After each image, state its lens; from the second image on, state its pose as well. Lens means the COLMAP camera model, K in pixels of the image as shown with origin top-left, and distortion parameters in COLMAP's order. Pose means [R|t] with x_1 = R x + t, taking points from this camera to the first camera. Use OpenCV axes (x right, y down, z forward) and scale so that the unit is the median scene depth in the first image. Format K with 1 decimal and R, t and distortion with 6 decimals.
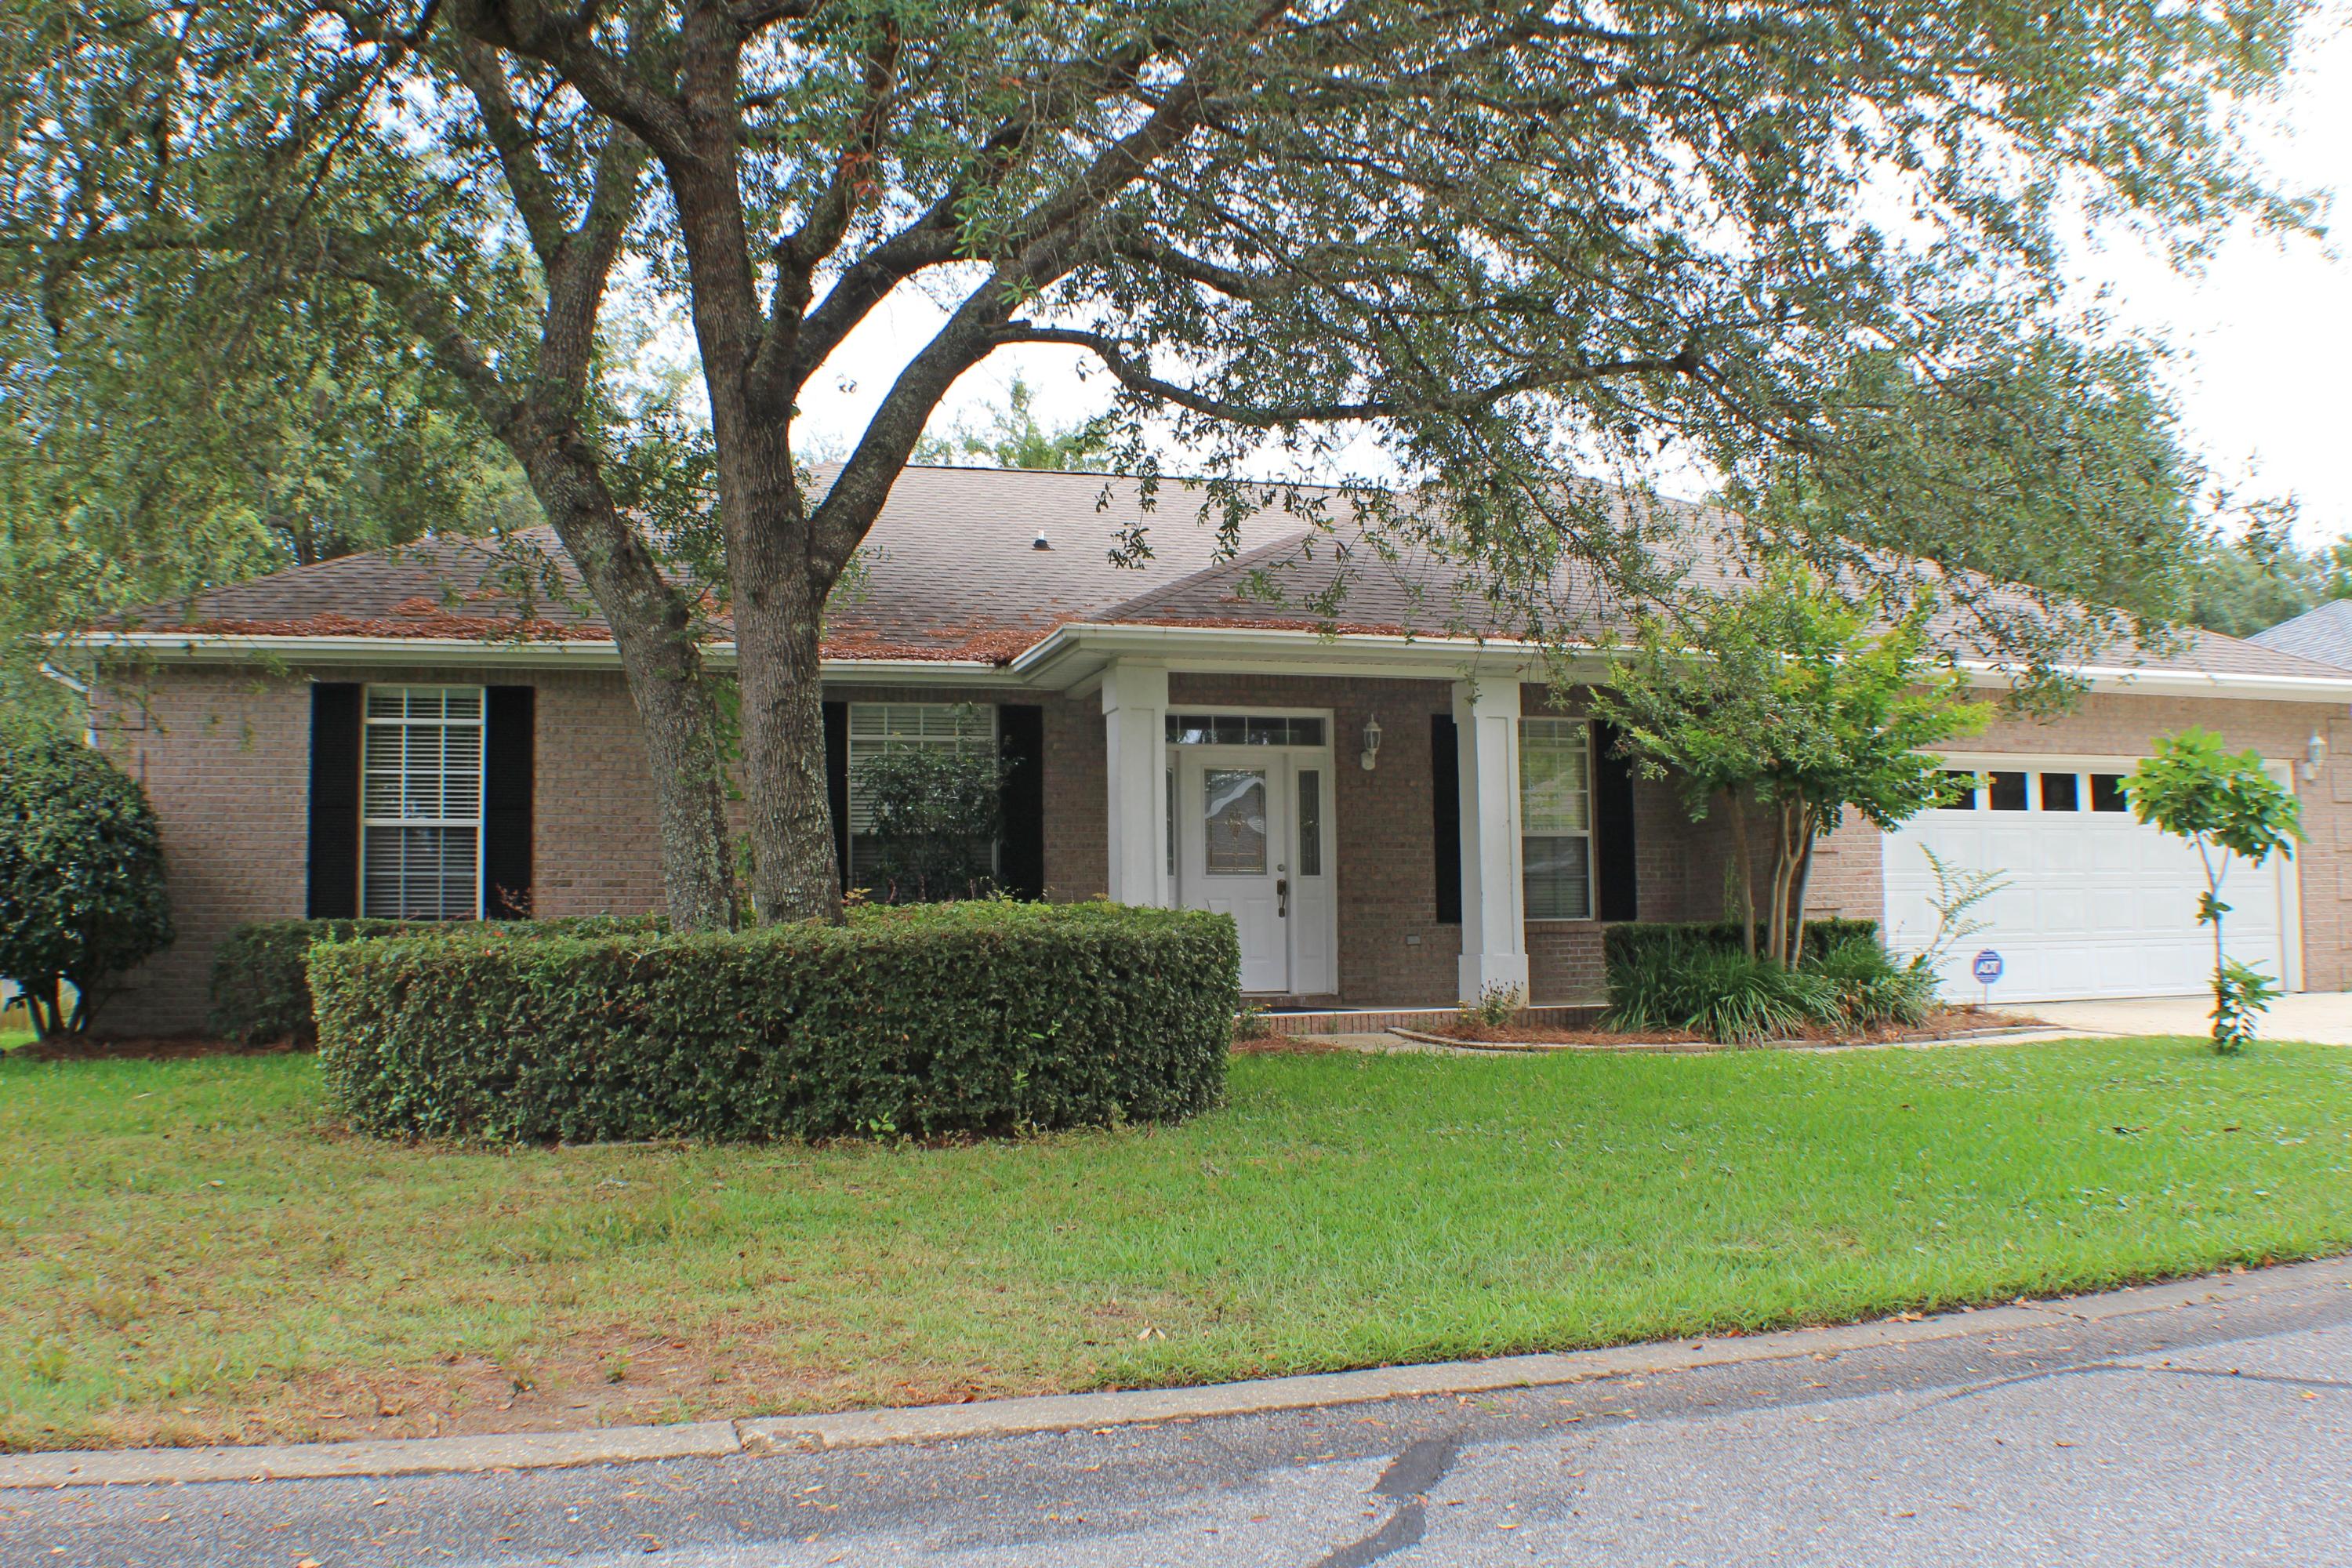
lens RADIAL K [[1731.5, 0, 1176.0], [0, 1731.5, 784.0], [0, 0, 1]] dist [0.000597, 0.000004]
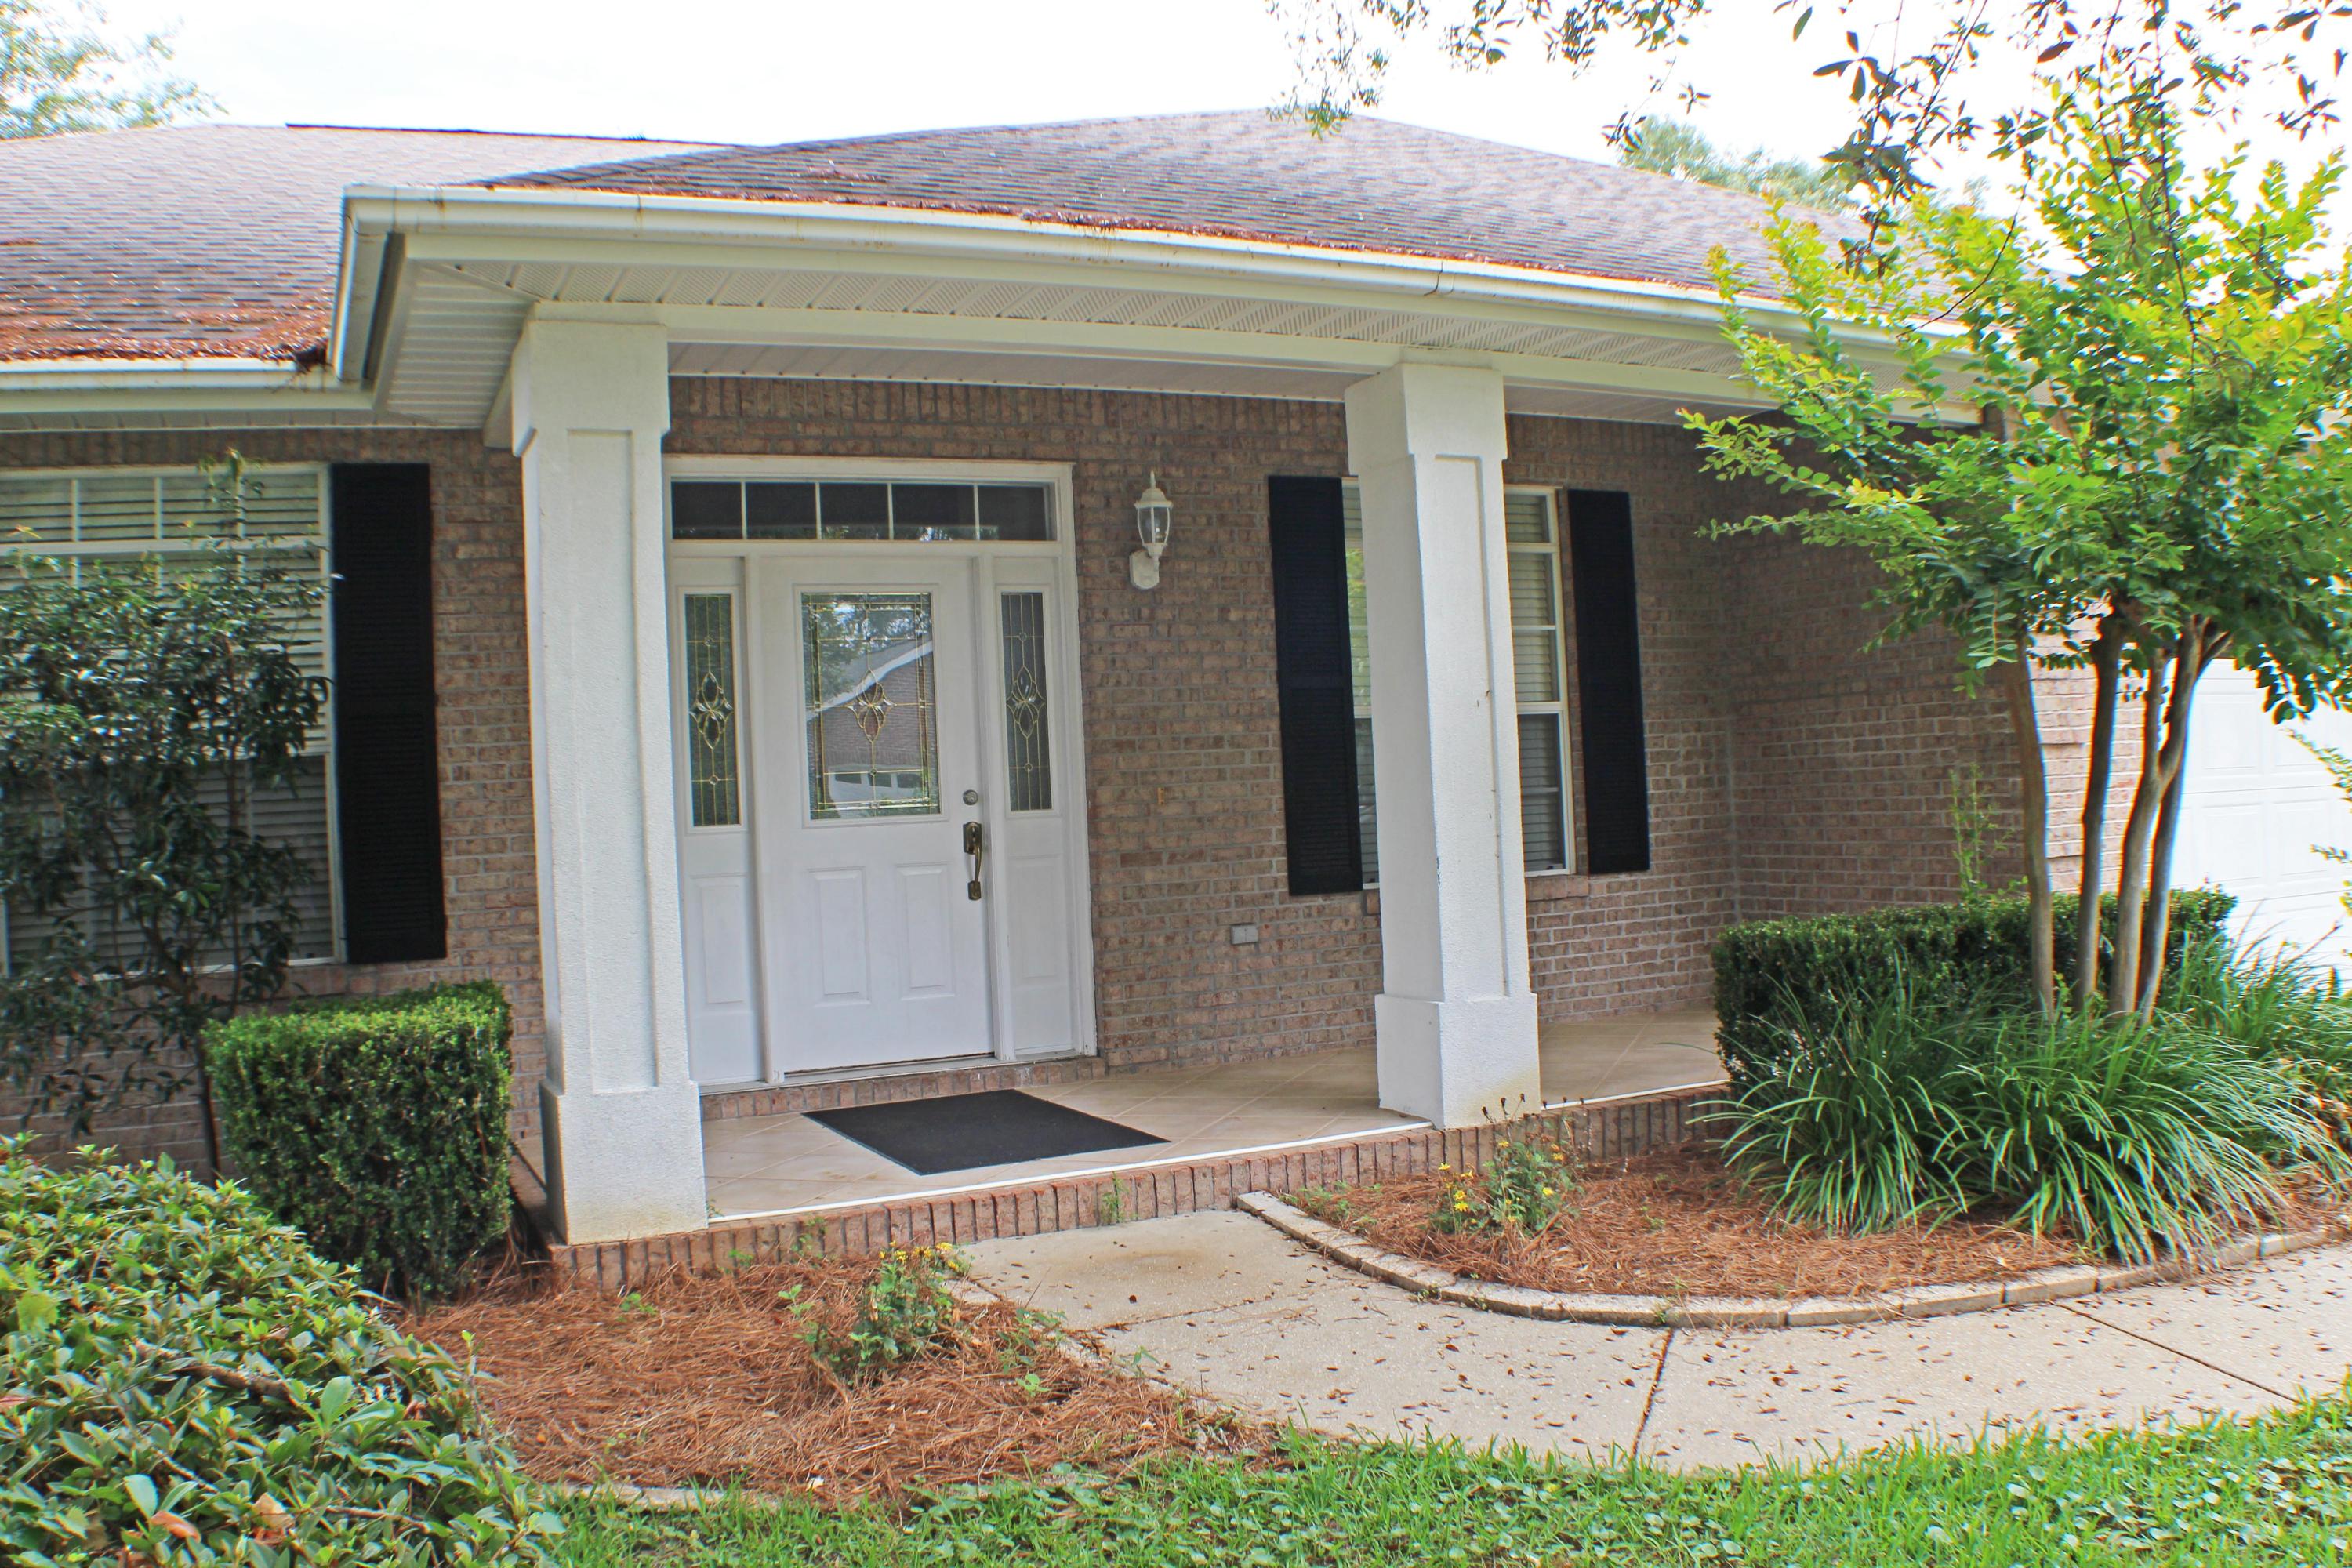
lens RADIAL K [[1885.5, 0, 1176.0], [0, 1885.5, 784.0], [0, 0, 1]] dist [-0.205752, 0.071142]
pose [[0.987210, -0.033841, 0.155794, 0.036376], [0.021838, 0.996705, 0.078118, 0.005128], [-0.157924, -0.073717, 0.984696, 0.482645]]
